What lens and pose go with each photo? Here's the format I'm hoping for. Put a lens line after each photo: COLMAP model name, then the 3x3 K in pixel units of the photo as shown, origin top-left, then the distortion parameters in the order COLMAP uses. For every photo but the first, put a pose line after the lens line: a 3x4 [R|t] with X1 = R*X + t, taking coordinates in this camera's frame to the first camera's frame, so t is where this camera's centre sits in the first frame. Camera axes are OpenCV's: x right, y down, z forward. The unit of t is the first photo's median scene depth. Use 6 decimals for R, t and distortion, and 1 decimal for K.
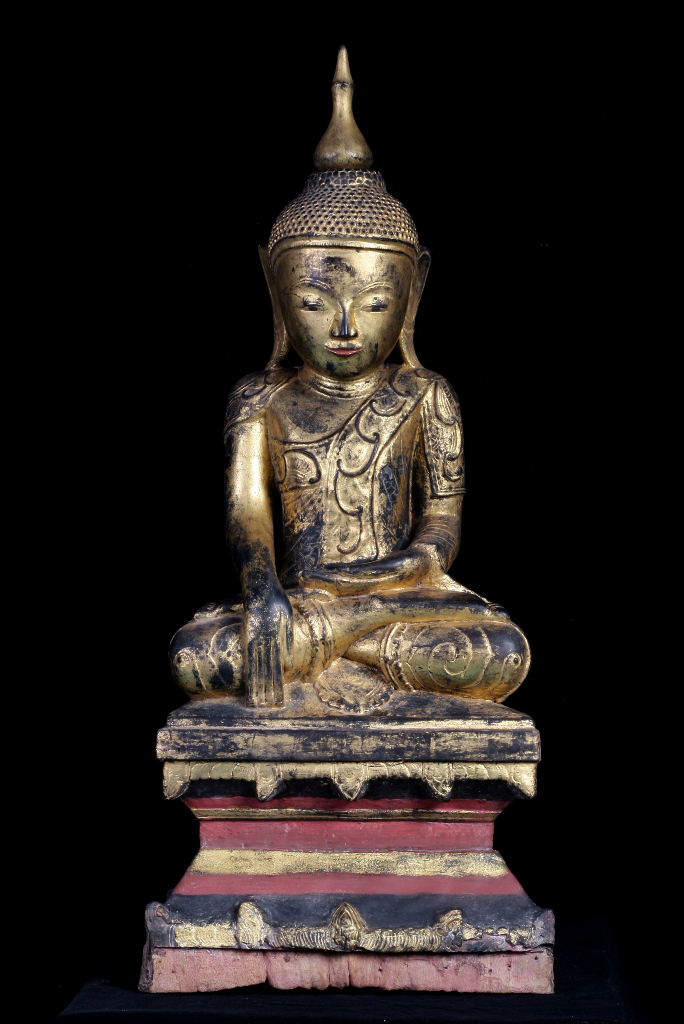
lens RADIAL K [[2603.7, 0, 390.4], [0, 2603.7, 480.2], [0, 0, 1]] dist [-0.086542, -0.194560]
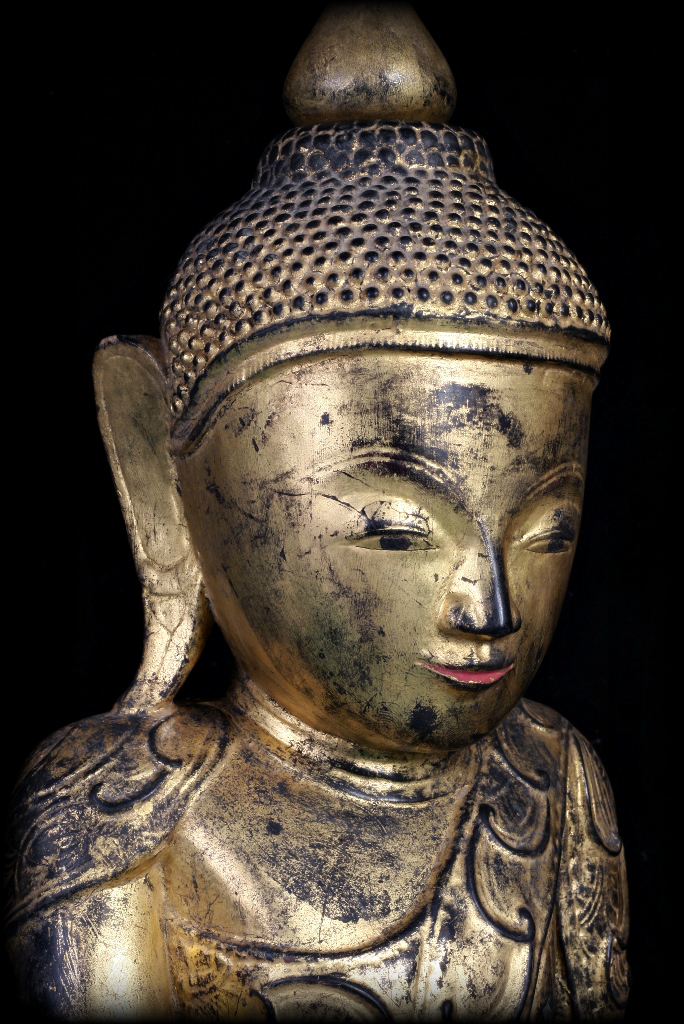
lens RADIAL K [[2565.7, 0, 342.0], [0, 2565.7, 512.0], [0, 0, 1]] dist [-0.102971, -0.660483]
pose [[0.881567, 0.008713, 0.471979, -0.186790], [0.006434, 0.999515, -0.030469, -0.060840], [-0.472015, 0.029898, 0.881083, 0.732710]]
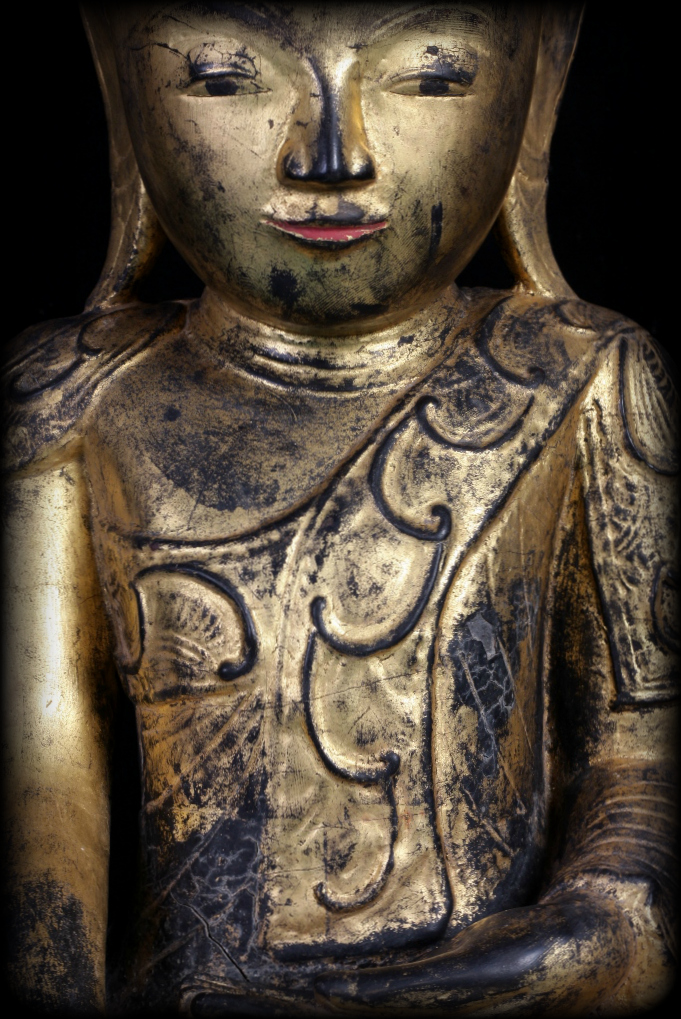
lens RADIAL K [[2553.2, 0, 340.5], [0, 2553.2, 509.5], [0, 0, 1]] dist [-0.102971, -0.660483]
pose [[0.999710, -0.014248, -0.019418, -0.011482], [0.014117, 0.999877, -0.006865, -0.016191], [0.019514, 0.006589, 0.999788, 0.720753]]
